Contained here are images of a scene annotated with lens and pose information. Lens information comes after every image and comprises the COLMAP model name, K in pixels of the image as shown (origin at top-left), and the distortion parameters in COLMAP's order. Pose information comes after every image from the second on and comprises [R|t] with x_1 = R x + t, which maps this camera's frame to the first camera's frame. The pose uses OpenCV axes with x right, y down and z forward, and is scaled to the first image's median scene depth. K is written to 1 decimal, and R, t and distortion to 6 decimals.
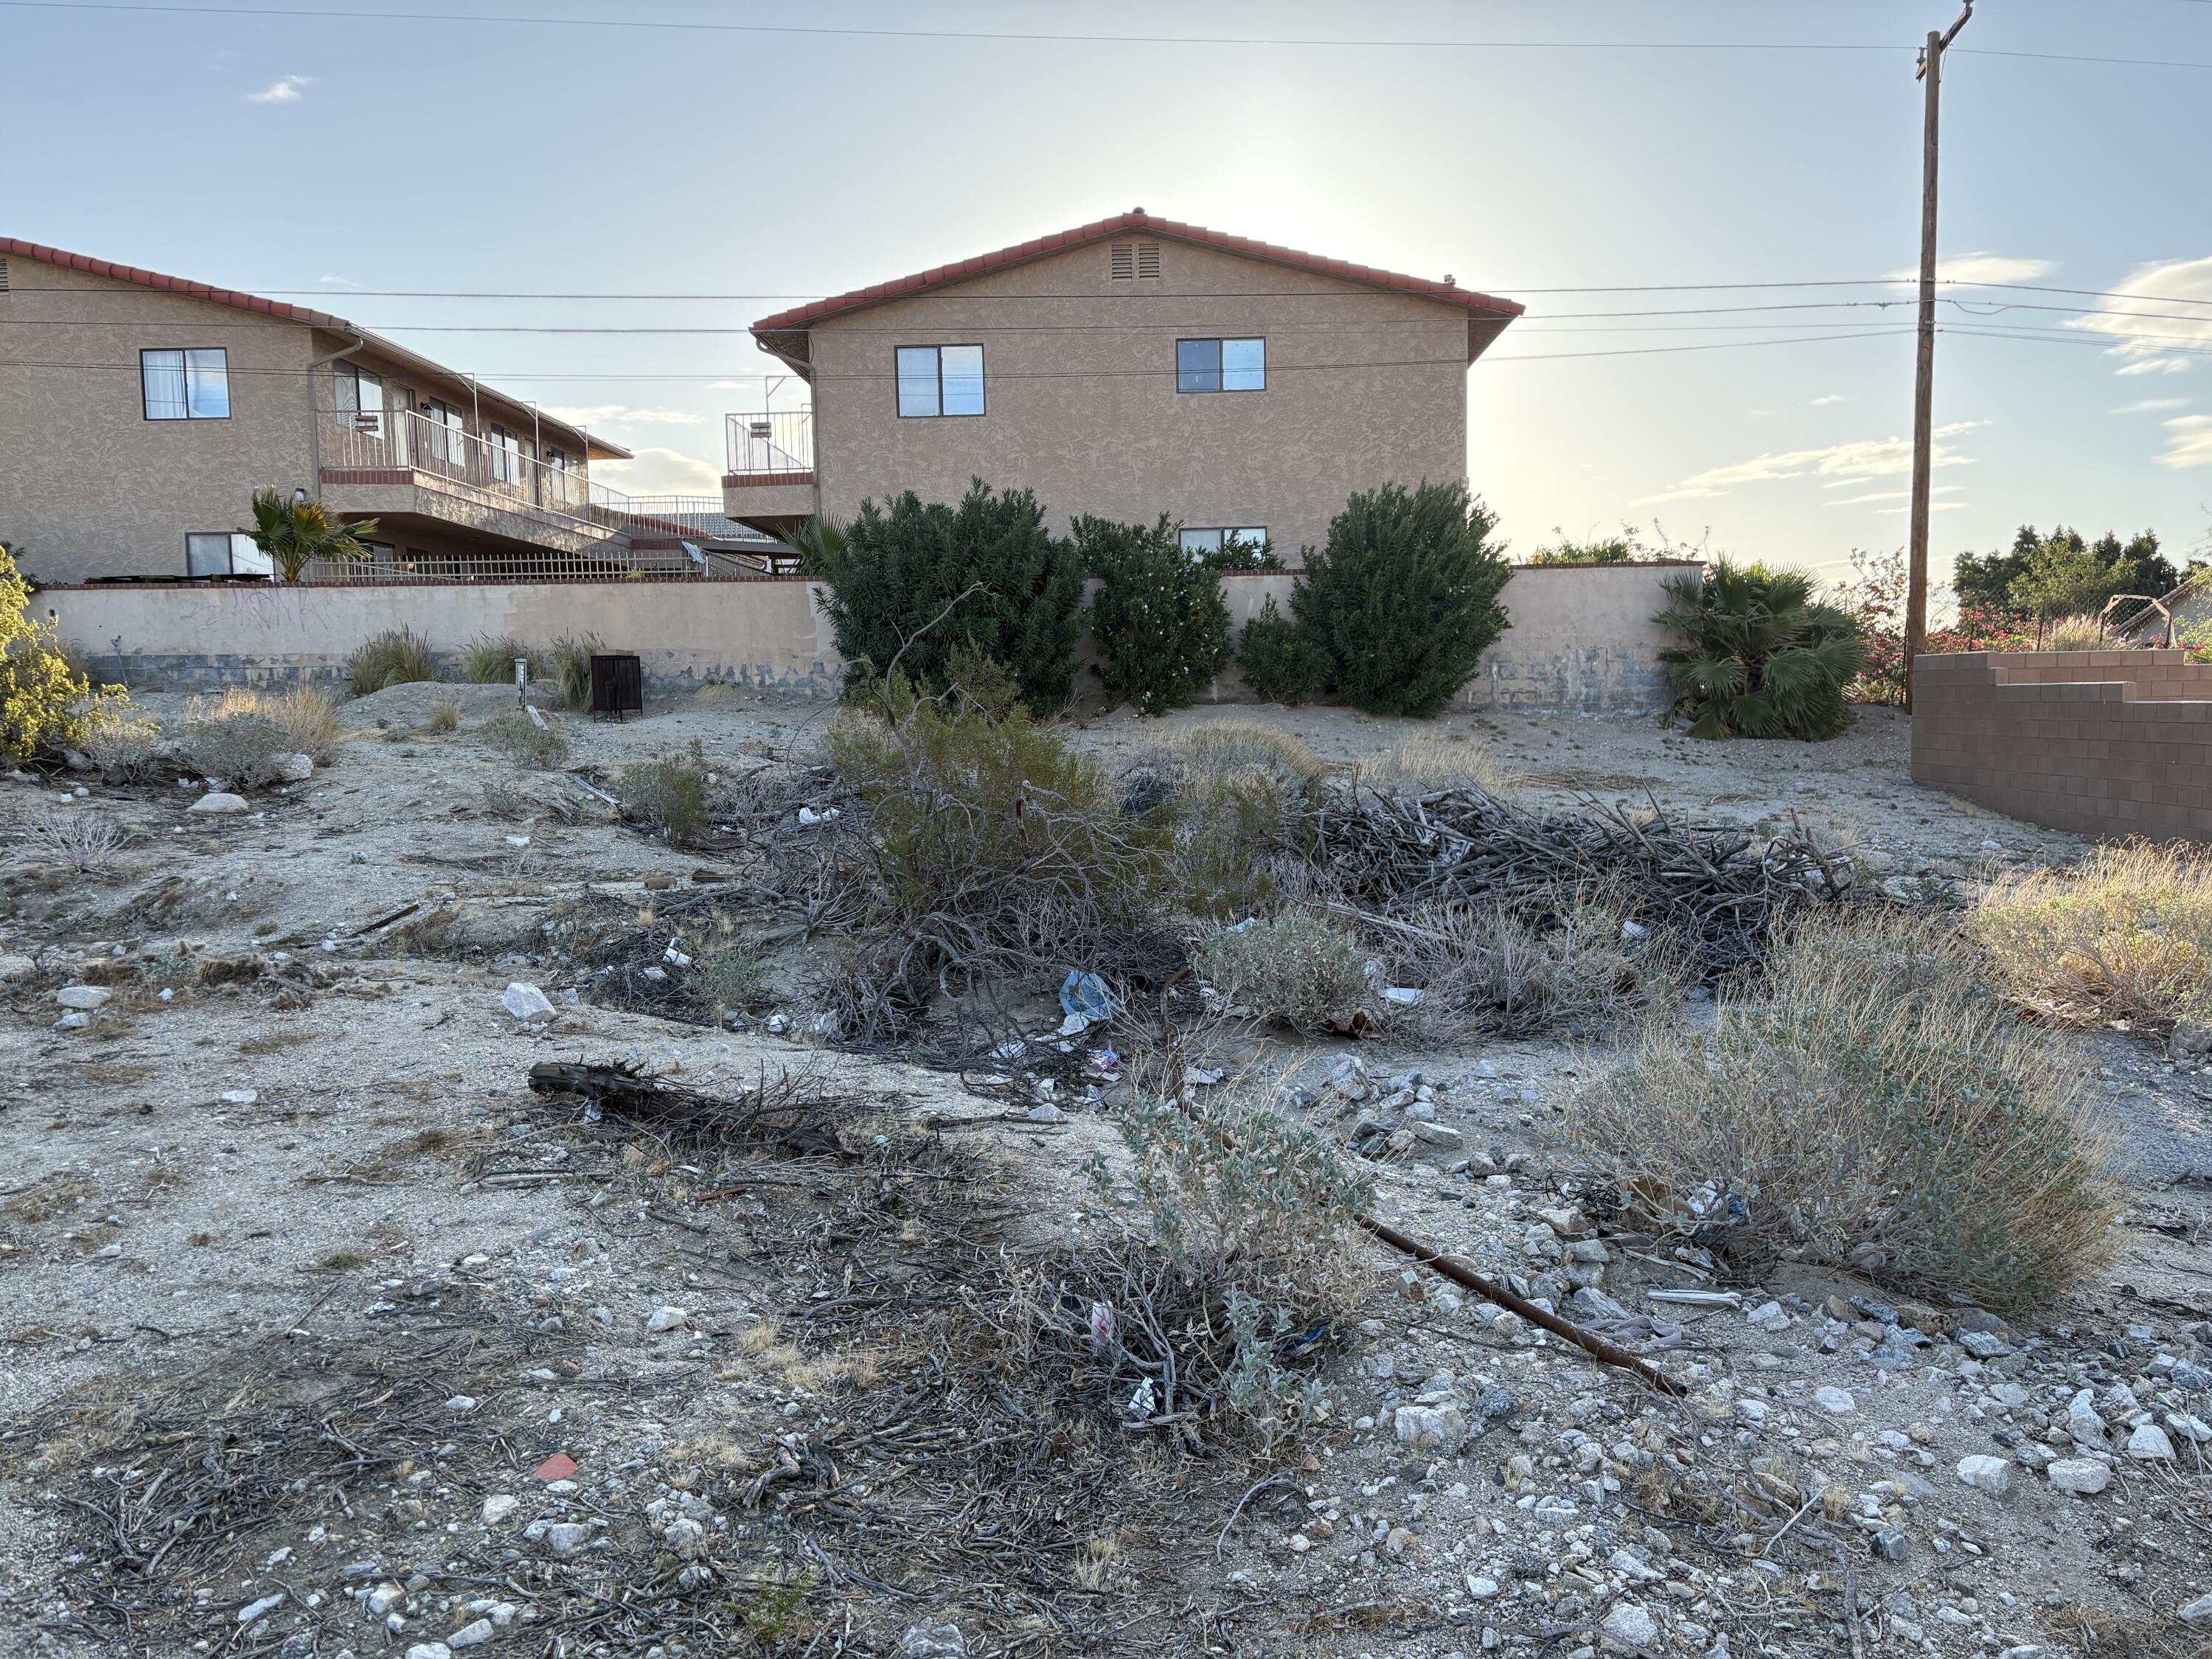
lens RADIAL K [[1663.4, 0, 1107.1], [0, 1663.4, 841.9], [0, 0, 1]] dist [-0.002725, -0.002600]
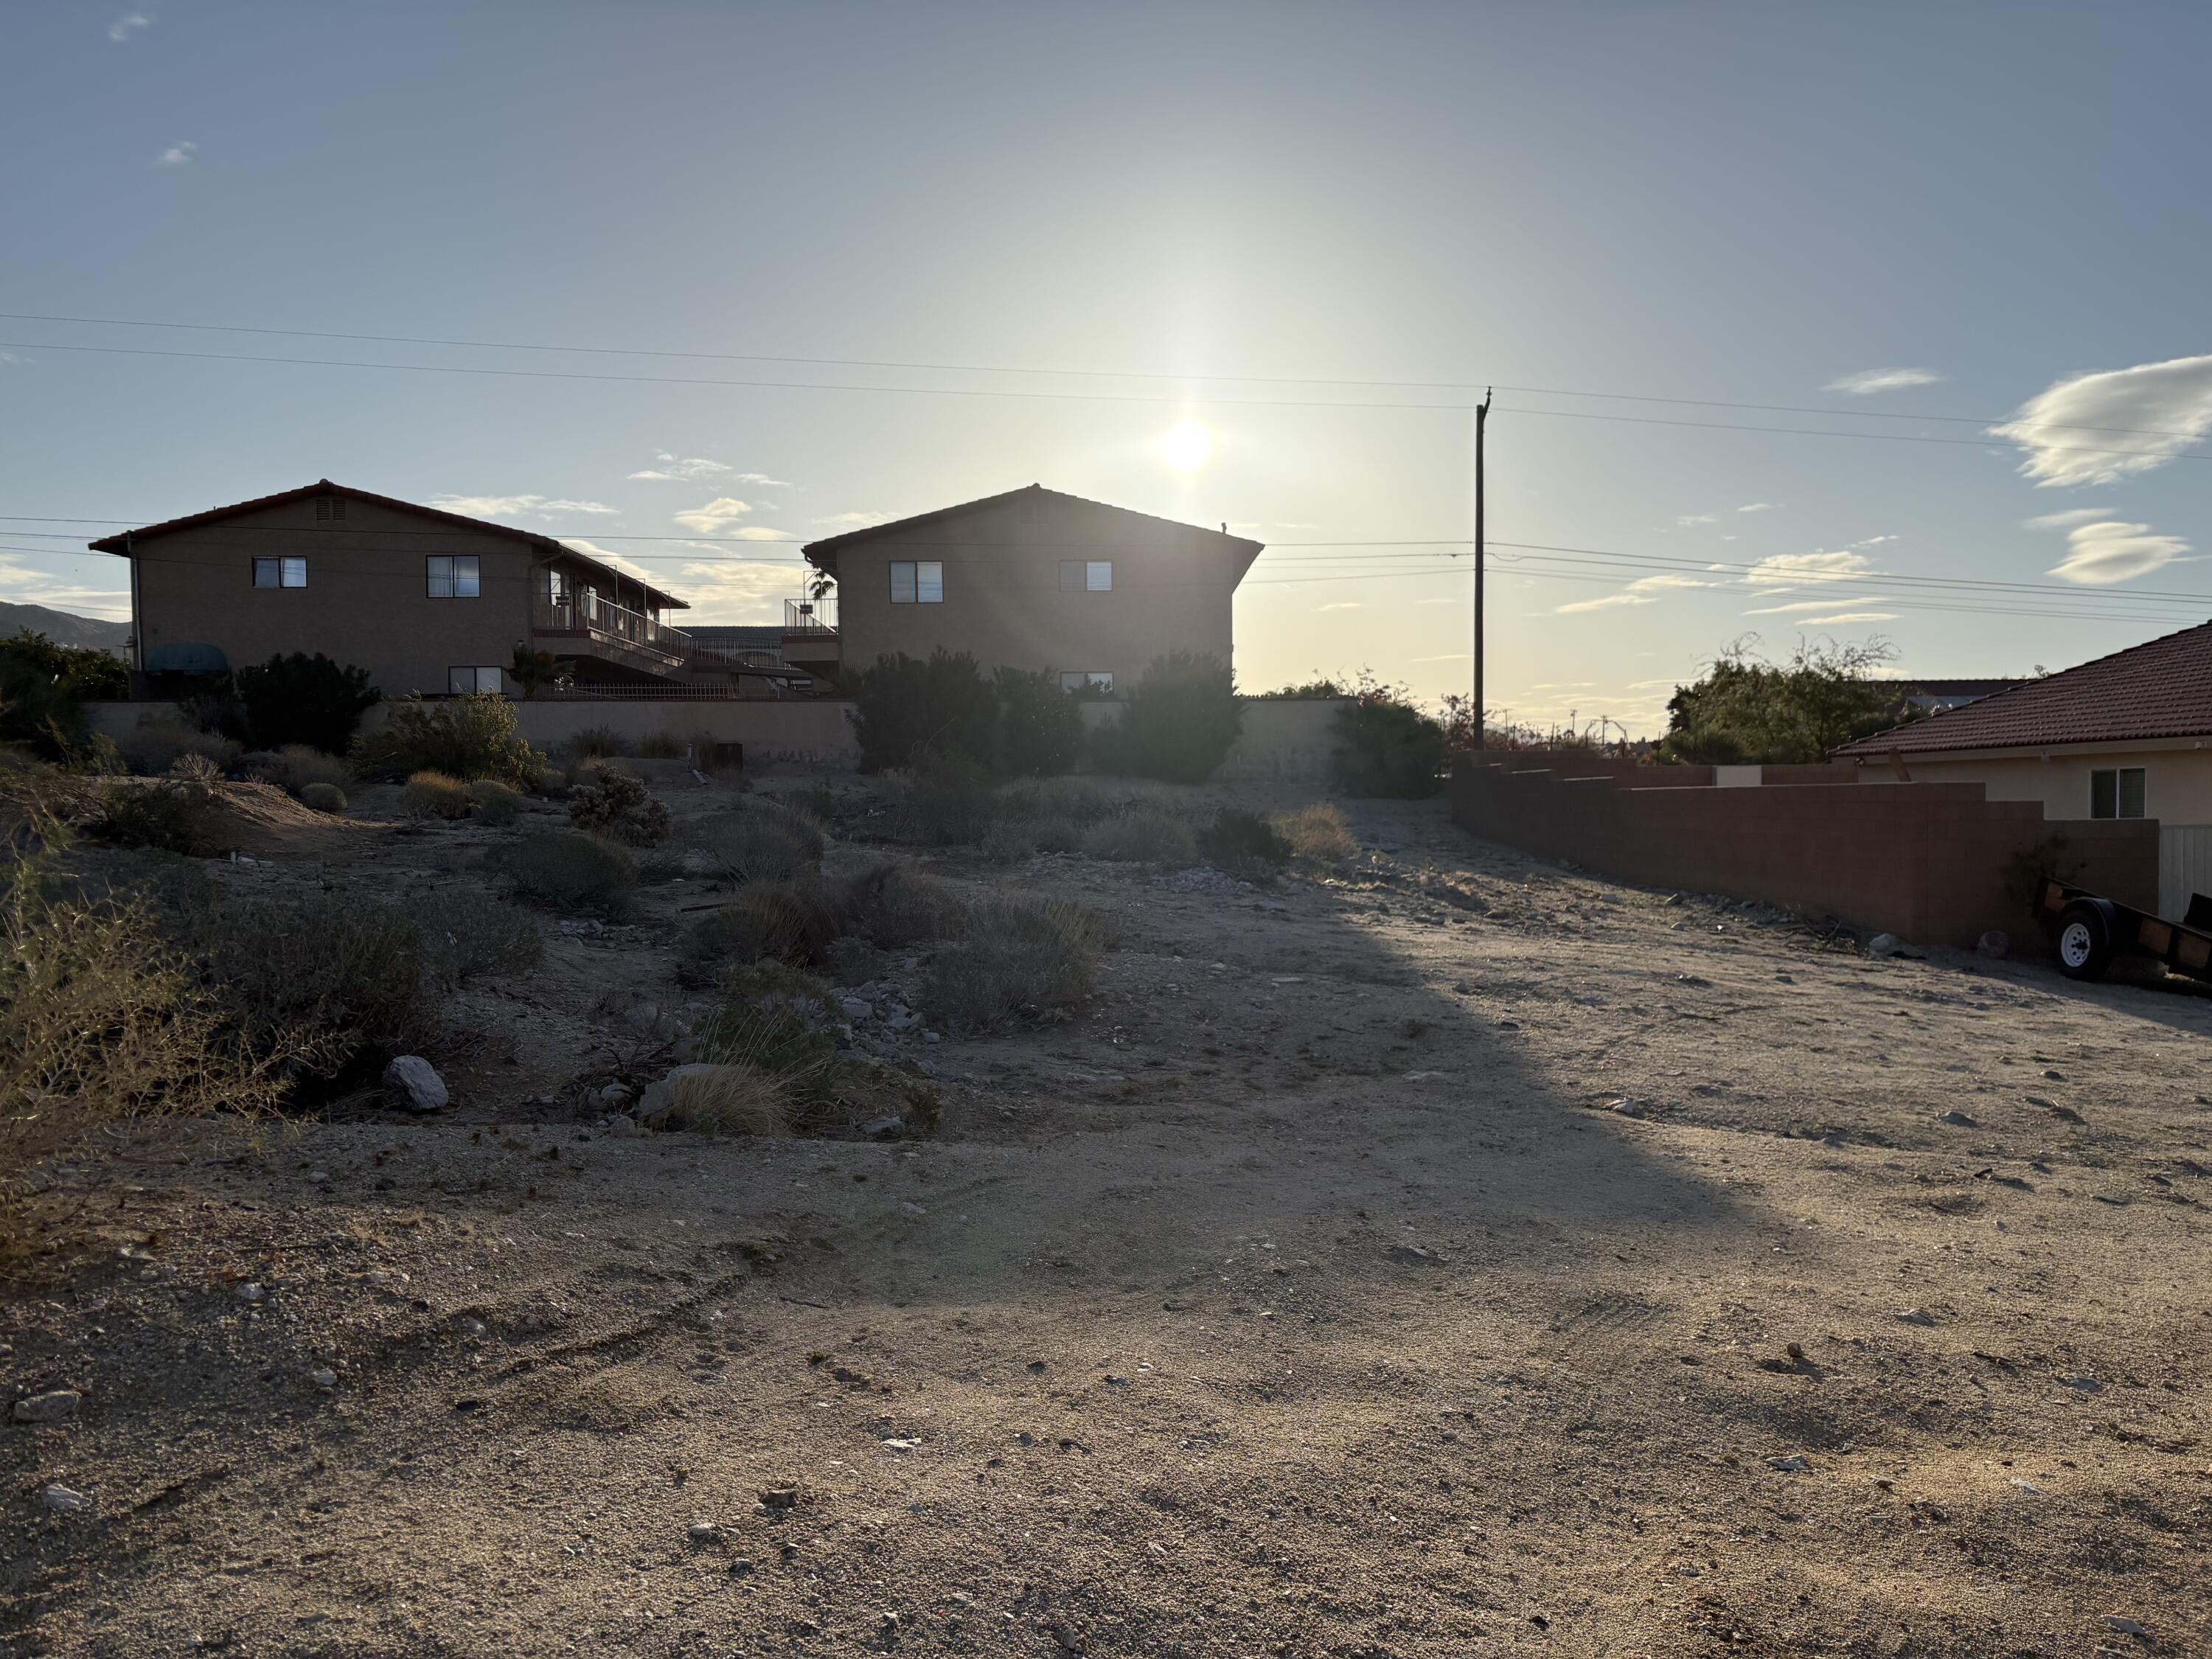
lens RADIAL K [[1663.4, 0, 1111.2], [0, 1663.4, 819.5], [0, 0, 1]] dist [-0.002725, -0.002600]
pose [[0.998902, 0.010687, 0.045610, 0.022504], [-0.007384, 0.997379, -0.071974, 0.083688], [-0.046259, 0.071559, 0.996363, -0.698334]]
